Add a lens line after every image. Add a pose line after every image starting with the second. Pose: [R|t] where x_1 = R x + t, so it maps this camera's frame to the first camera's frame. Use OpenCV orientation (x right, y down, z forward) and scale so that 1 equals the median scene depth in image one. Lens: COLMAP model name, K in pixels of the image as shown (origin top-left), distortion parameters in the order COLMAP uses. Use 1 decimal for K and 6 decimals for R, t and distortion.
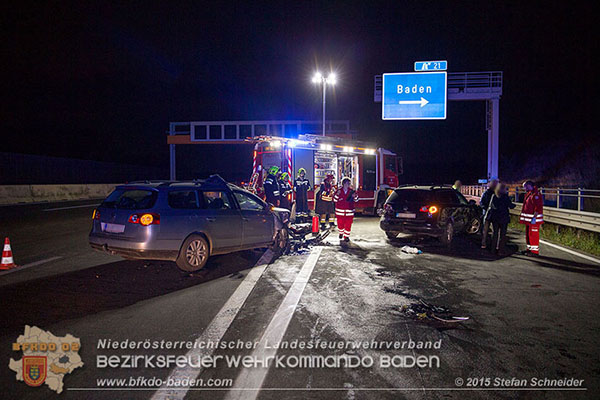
lens RADIAL K [[429.3, 0, 300.0], [0, 429.3, 200.0], [0, 0, 1]] dist [-0.056754, 0.003068]
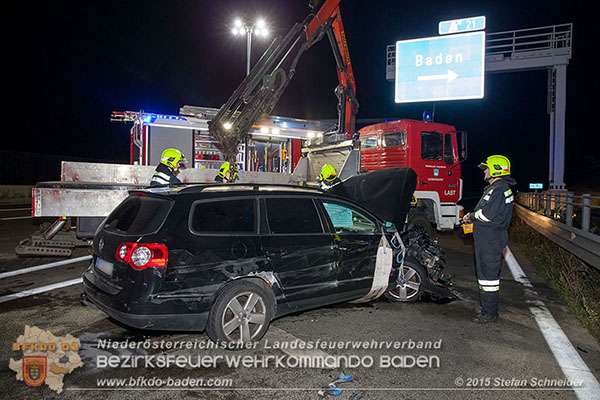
lens RADIAL K [[405.2, 0, 300.0], [0, 405.2, 200.0], [0, 0, 1]] dist [-0.109490, 0.081112]
pose [[0.972977, 0.020472, -0.229993, 0.201477], [-0.023163, 0.999691, -0.009006, -0.007632], [0.229738, 0.014089, 0.973151, 0.292990]]
